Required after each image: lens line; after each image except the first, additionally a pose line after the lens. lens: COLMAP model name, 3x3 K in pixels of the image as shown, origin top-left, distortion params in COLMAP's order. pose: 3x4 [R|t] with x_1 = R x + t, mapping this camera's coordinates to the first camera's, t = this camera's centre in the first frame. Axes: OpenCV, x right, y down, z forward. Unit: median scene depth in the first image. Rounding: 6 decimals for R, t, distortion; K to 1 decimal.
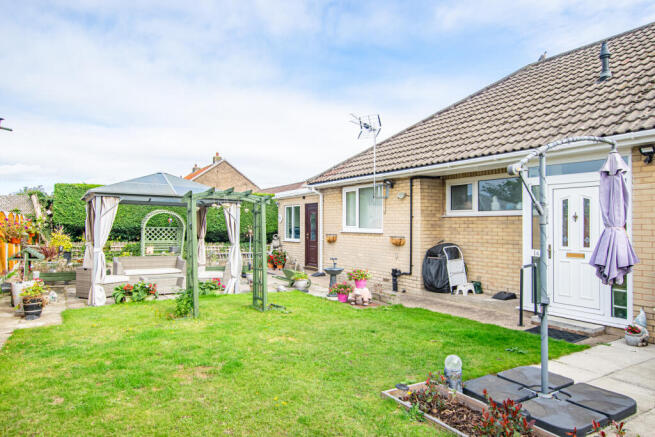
lens RADIAL K [[421.5, 0, 329.5], [0, 421.5, 221.1], [0, 0, 1]] dist [-0.019834, 0.004501]
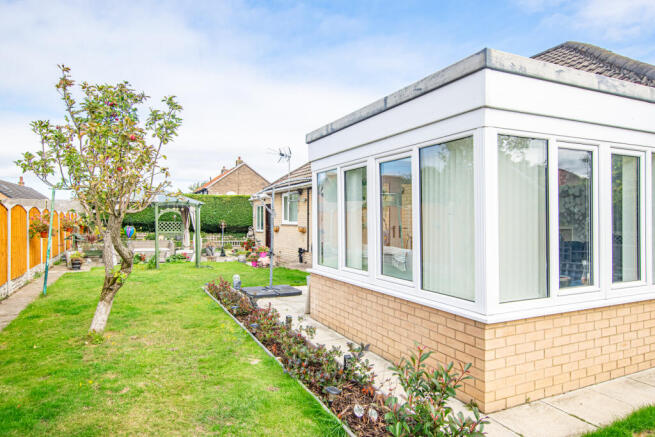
lens RADIAL K [[421.5, 0, 326.1], [0, 421.5, 216.9], [0, 0, 1]] dist [-0.019834, 0.004501]
pose [[0.993749, -0.005444, -0.111502, 0.329174], [0.005768, 0.999980, 0.002580, -0.002205], [0.111486, -0.003207, 0.993761, -0.397851]]
